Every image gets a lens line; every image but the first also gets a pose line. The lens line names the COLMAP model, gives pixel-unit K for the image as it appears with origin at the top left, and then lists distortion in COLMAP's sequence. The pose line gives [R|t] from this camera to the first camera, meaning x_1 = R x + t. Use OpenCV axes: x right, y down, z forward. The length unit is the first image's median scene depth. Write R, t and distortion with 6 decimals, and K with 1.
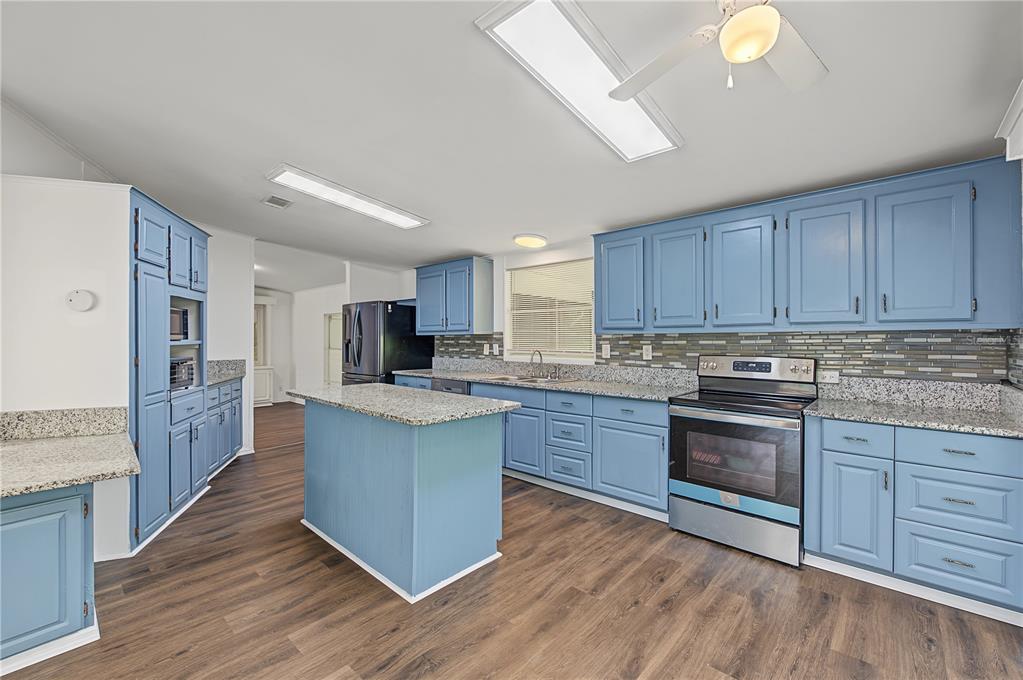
lens RADIAL K [[424.9, 0, 511.5], [0, 424.9, 340.0], [0, 0, 1]] dist [-0.002591, -0.000929]
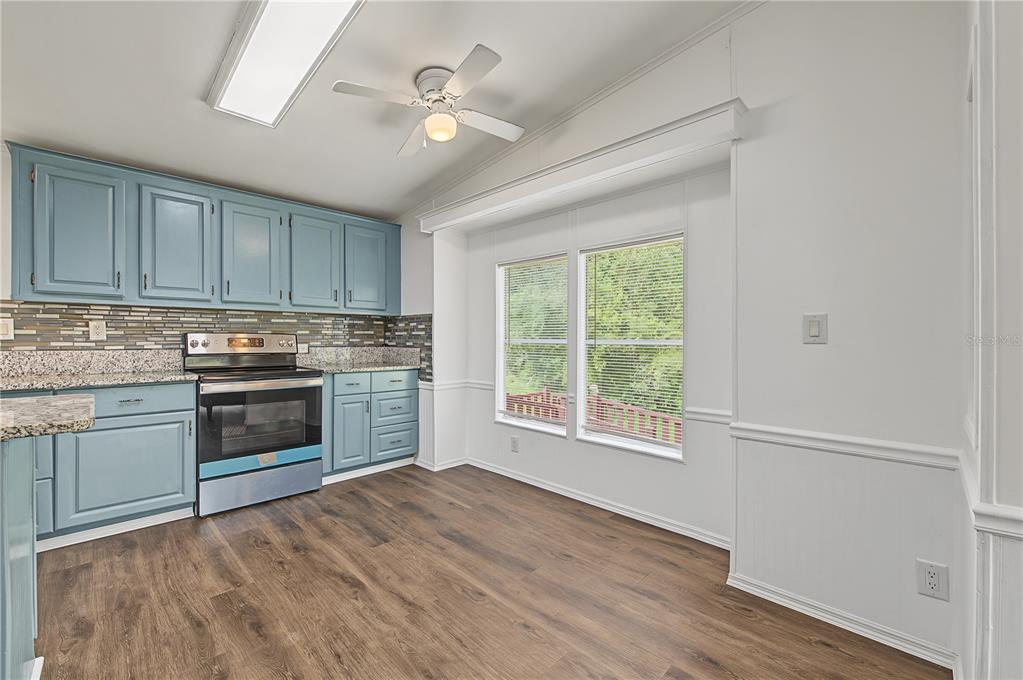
lens RADIAL K [[426.9, 0, 508.2], [0, 426.9, 345.7], [0, 0, 1]] dist [-0.000865, -0.000308]
pose [[0.043664, -0.015084, 0.998932, -0.576941], [-0.000896, 0.999885, 0.015137, 0.062441], [-0.999046, -0.001556, 0.043646, 0.329564]]
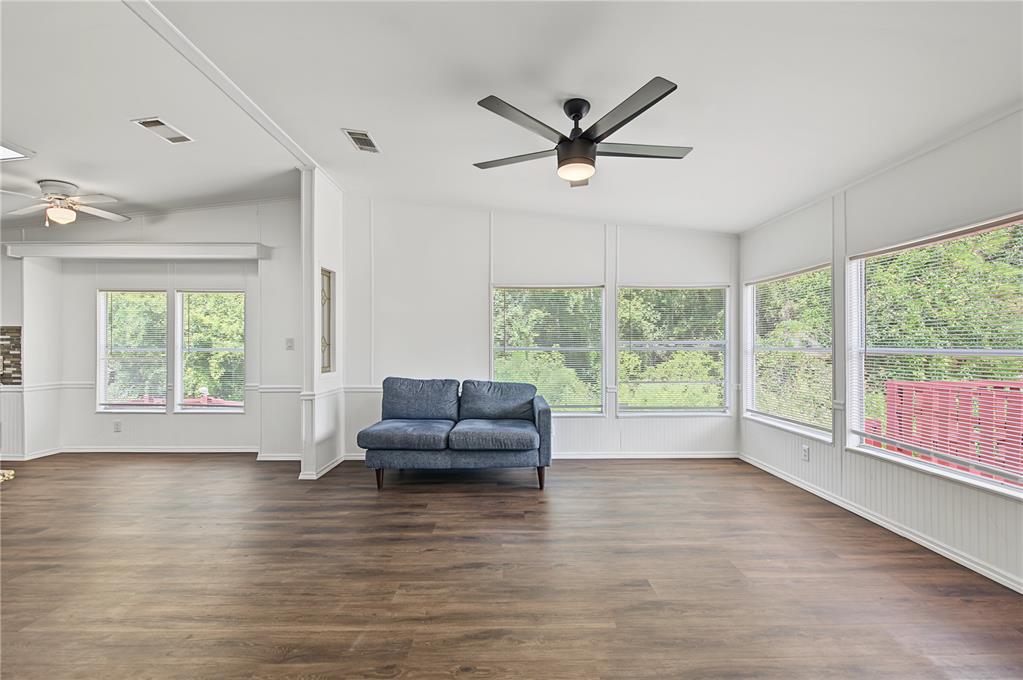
lens RADIAL K [[426.9, 0, 508.2], [0, 426.9, 345.7], [0, 0, 1]] dist [-0.000865, -0.000308]
pose [[-0.679367, 0.001238, 0.733797, -1.727114], [0.000262, 0.999999, -0.001444, 0.055635], [-0.733798, -0.000788, -0.679367, 0.383626]]
